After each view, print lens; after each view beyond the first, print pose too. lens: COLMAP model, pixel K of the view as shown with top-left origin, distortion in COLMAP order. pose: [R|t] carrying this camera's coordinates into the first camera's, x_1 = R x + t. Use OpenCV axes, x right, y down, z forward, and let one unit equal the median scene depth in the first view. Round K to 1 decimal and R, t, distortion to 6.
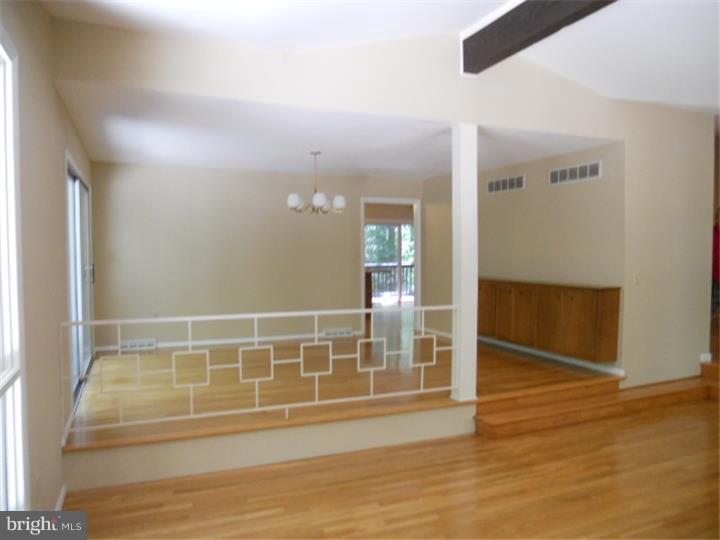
lens RADIAL K [[544.5, 0, 354.5], [0, 544.5, 272.5], [0, 0, 1]] dist [-0.034088, 0.005223]
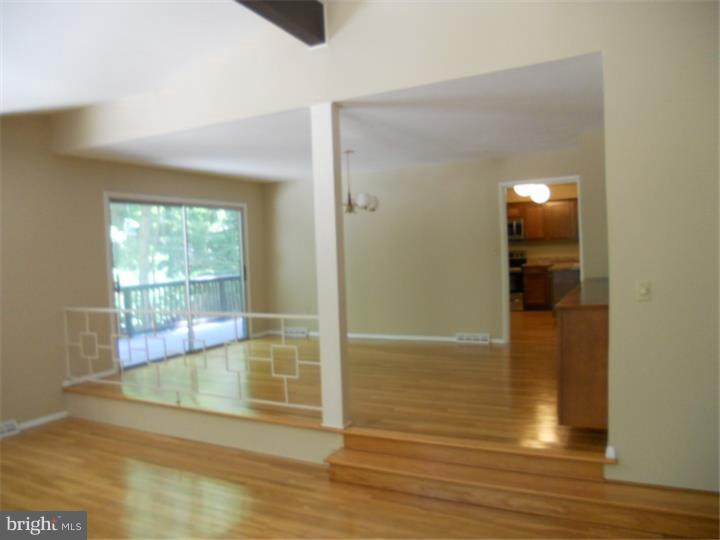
lens RADIAL K [[544.5, 0, 353.4], [0, 544.5, 264.5], [0, 0, 1]] dist [-0.034088, 0.005223]
pose [[0.629233, -0.003847, -0.777207, 0.825064], [0.000307, 0.999989, -0.004701, -0.013344], [0.777217, 0.002719, 0.629227, 0.458585]]
